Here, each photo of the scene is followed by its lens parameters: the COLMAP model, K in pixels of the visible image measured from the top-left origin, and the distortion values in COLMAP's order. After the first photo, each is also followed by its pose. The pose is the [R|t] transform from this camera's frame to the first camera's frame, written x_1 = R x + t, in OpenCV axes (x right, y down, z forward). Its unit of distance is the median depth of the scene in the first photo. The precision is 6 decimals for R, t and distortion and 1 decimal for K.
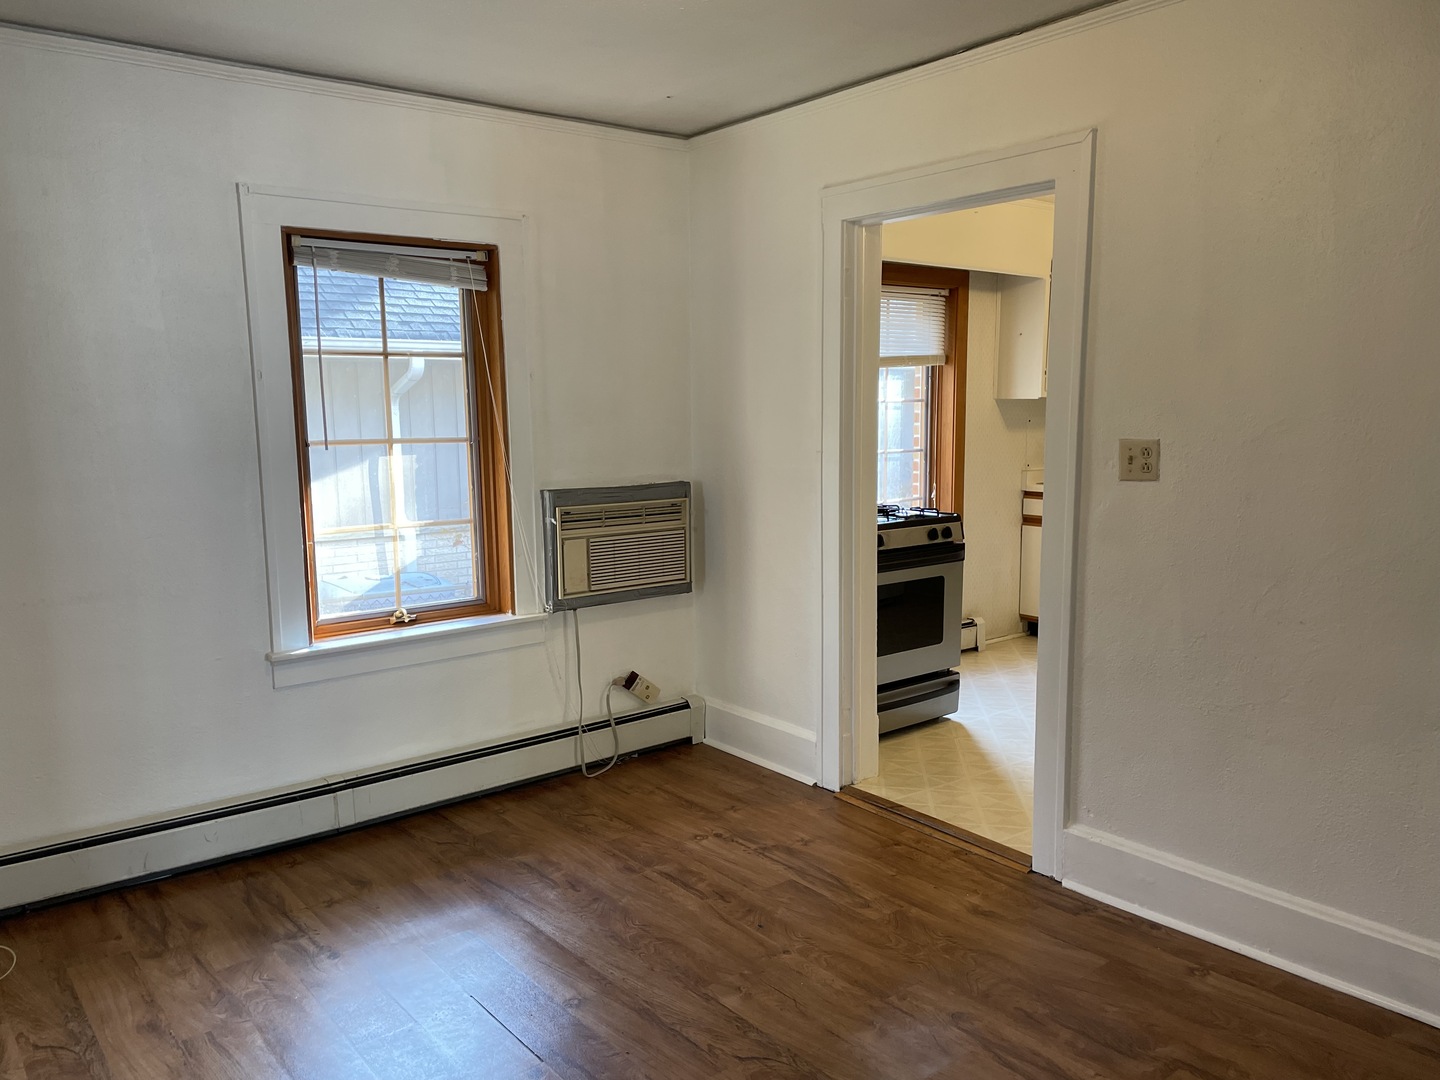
lens RADIAL K [[1088.6, 0, 702.2], [0, 1088.6, 543.4], [0, 0, 1]] dist [0.091477, -0.115483]
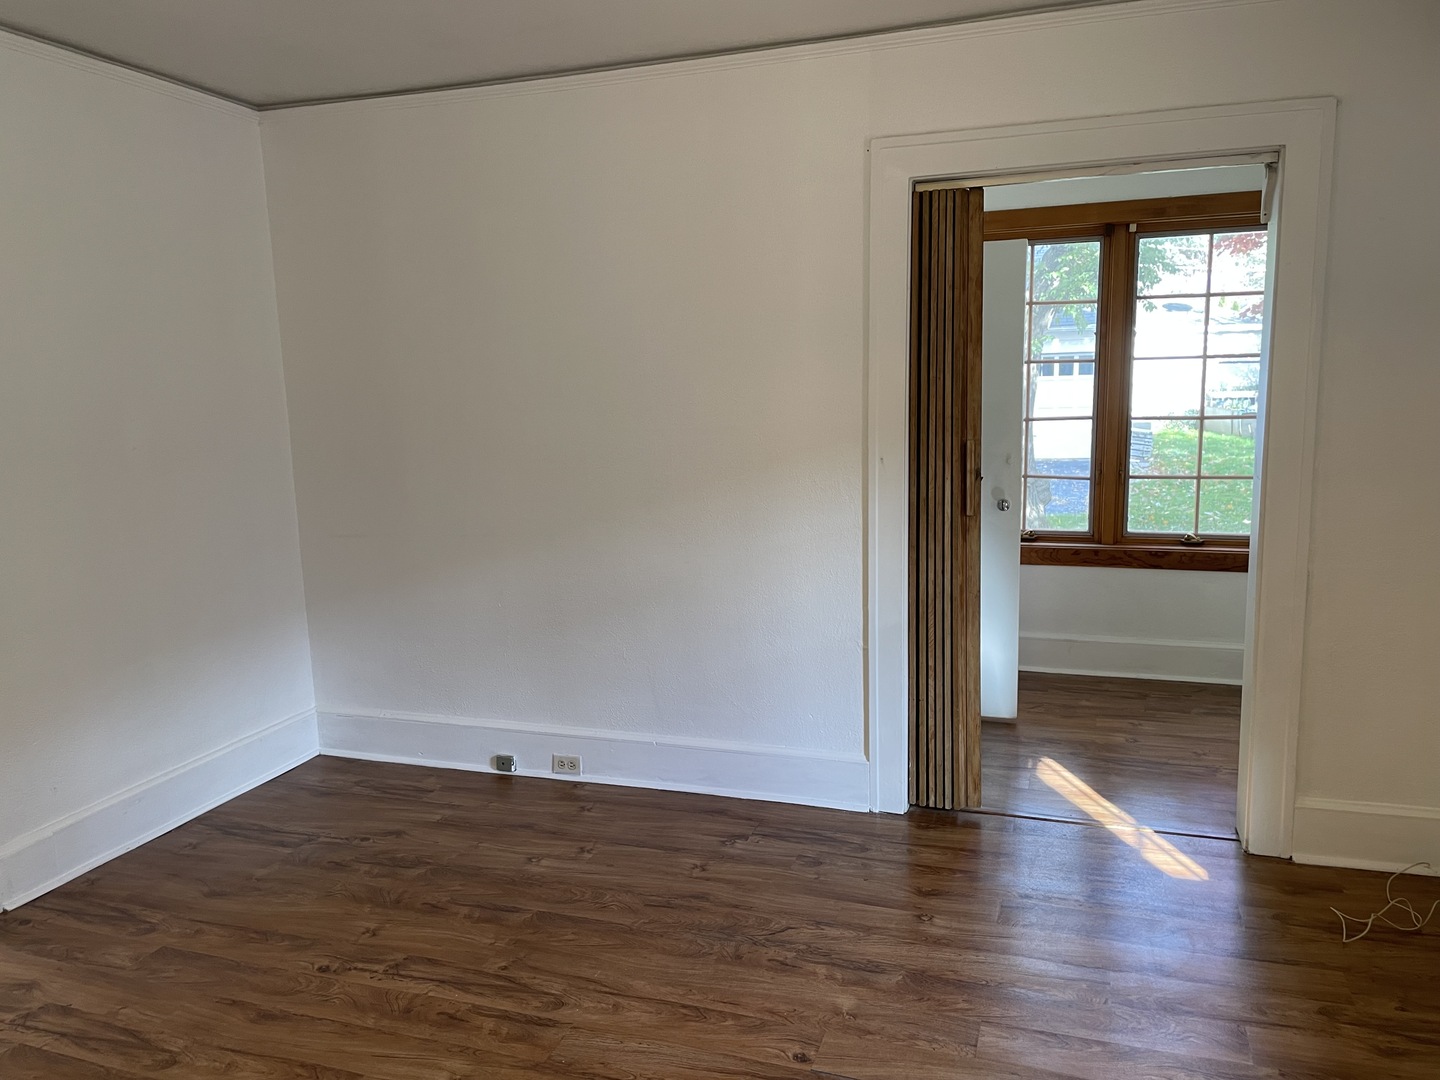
lens RADIAL K [[1088.6, 0, 702.2], [0, 1088.6, 543.4], [0, 0, 1]] dist [0.091477, -0.115483]
pose [[-0.845247, 0.111997, -0.522507, 0.247564], [-0.039527, 0.962008, 0.270145, -0.146370], [0.532911, 0.248993, -0.808708, 1.020096]]
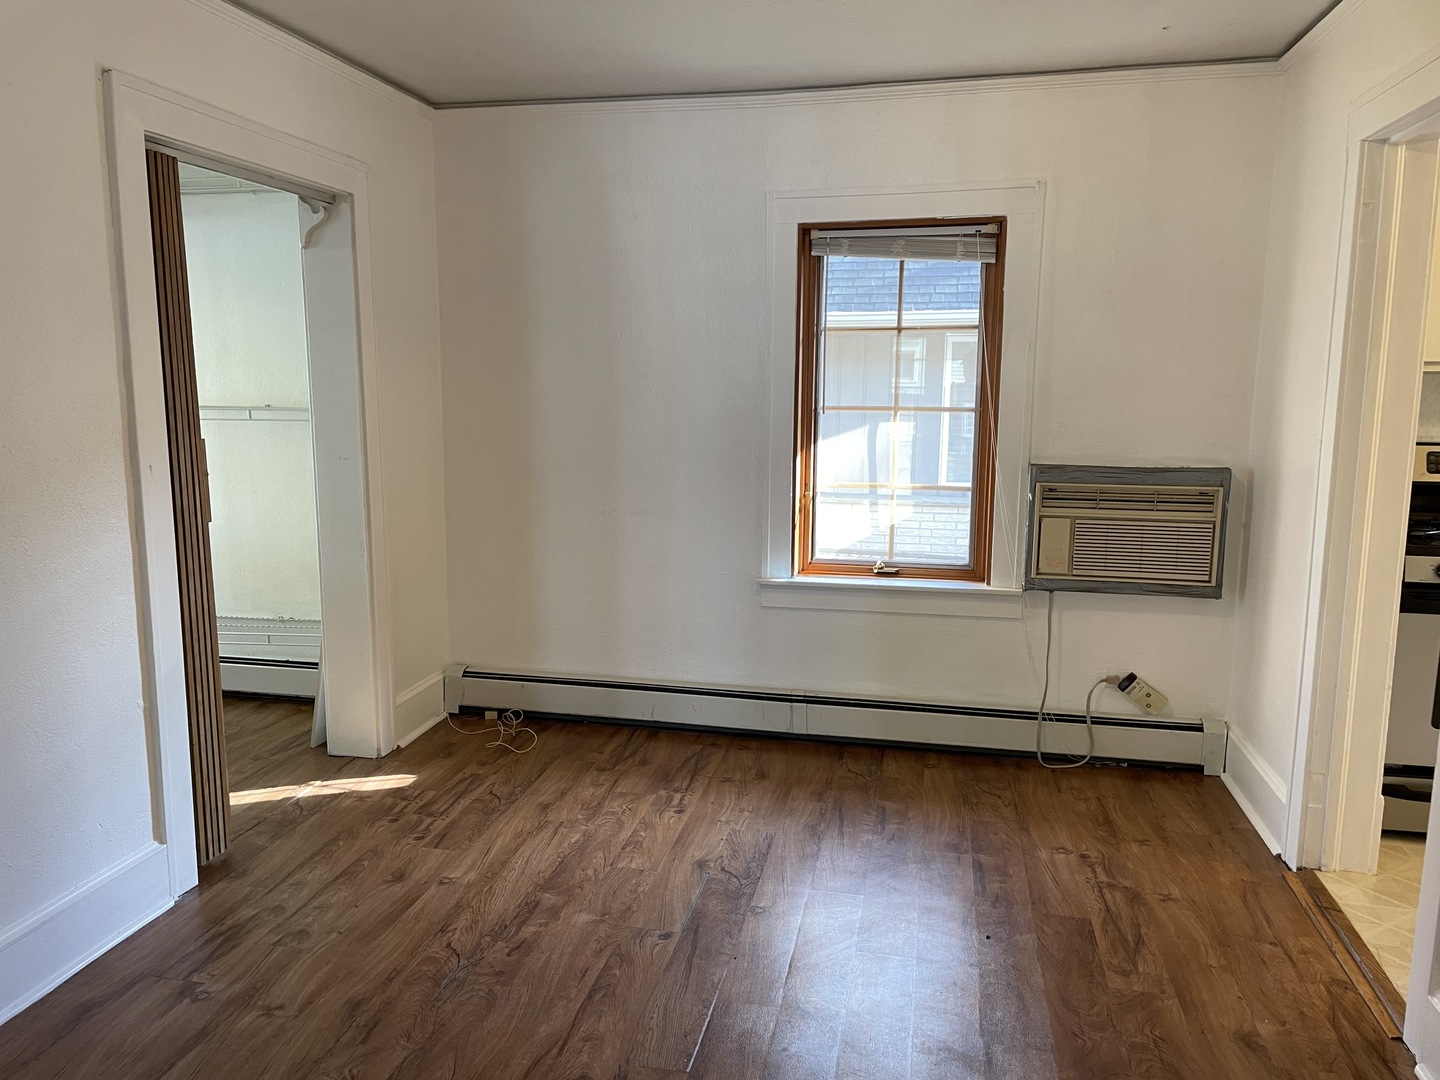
lens RADIAL K [[1088.6, 0, 702.2], [0, 1088.6, 543.4], [0, 0, 1]] dist [0.091477, -0.115483]
pose [[0.631081, 0.132233, -0.764363, 0.452414], [-0.111902, 0.990576, 0.078978, -0.024456], [0.767603, 0.035692, 0.639931, 0.157658]]
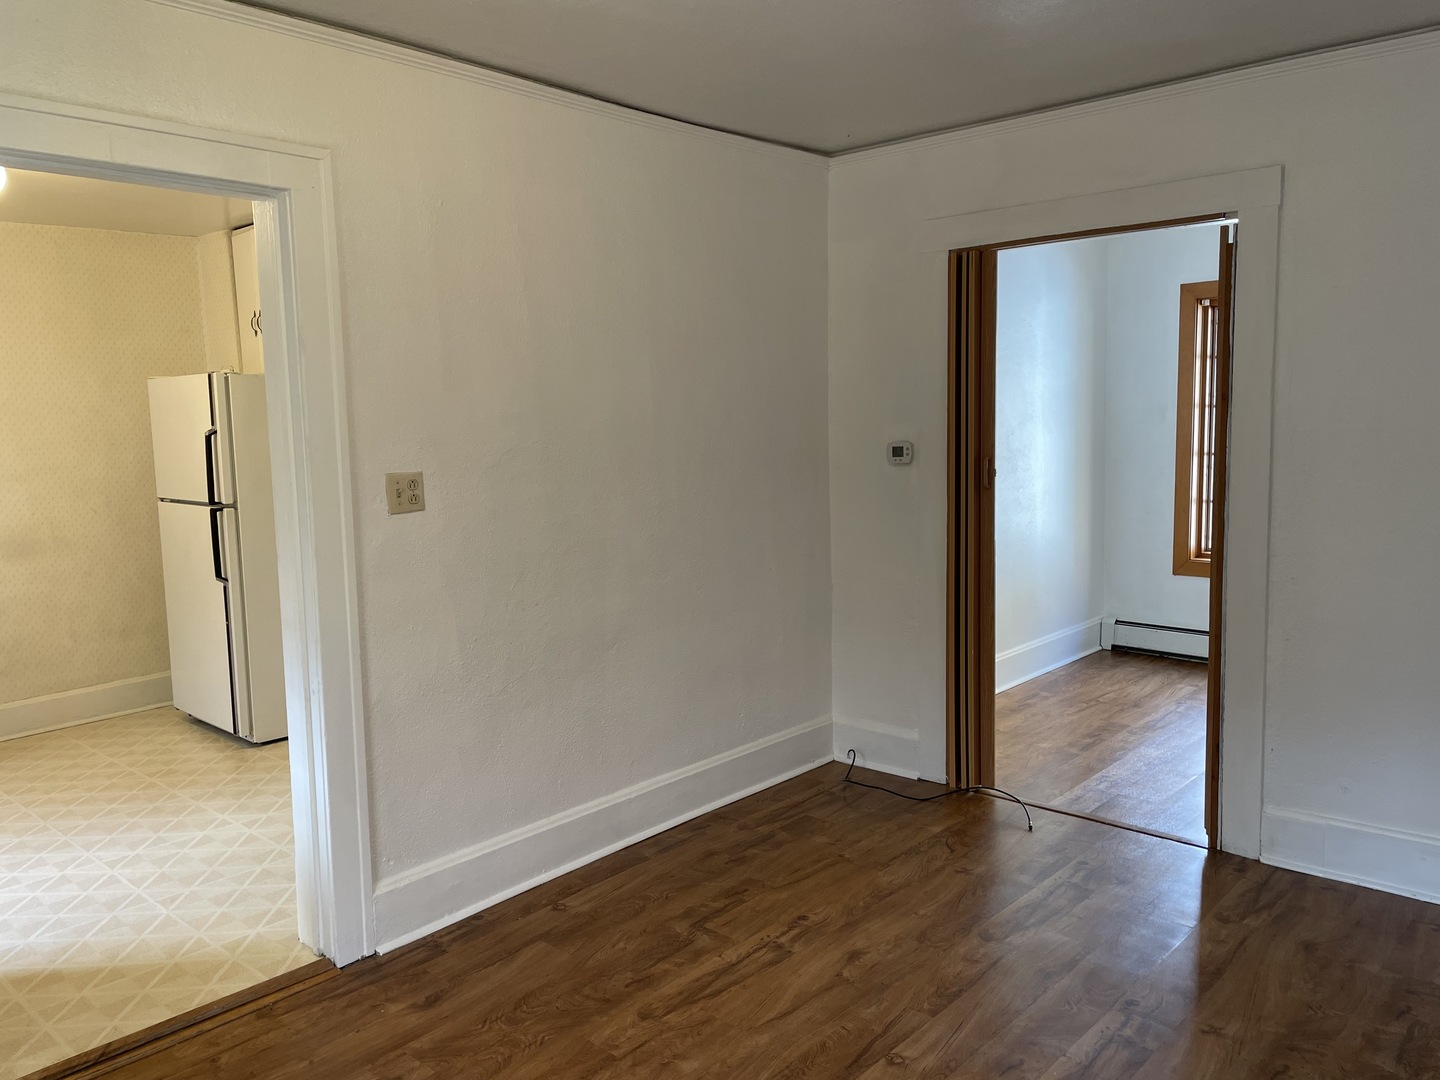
lens RADIAL K [[1088.6, 0, 702.2], [0, 1088.6, 543.4], [0, 0, 1]] dist [0.091477, -0.115483]
pose [[-0.153131, -0.098624, 0.983272, -0.507884], [0.160340, 0.979343, 0.123201, -0.085840], [-0.975111, 0.176524, -0.134154, 0.678365]]
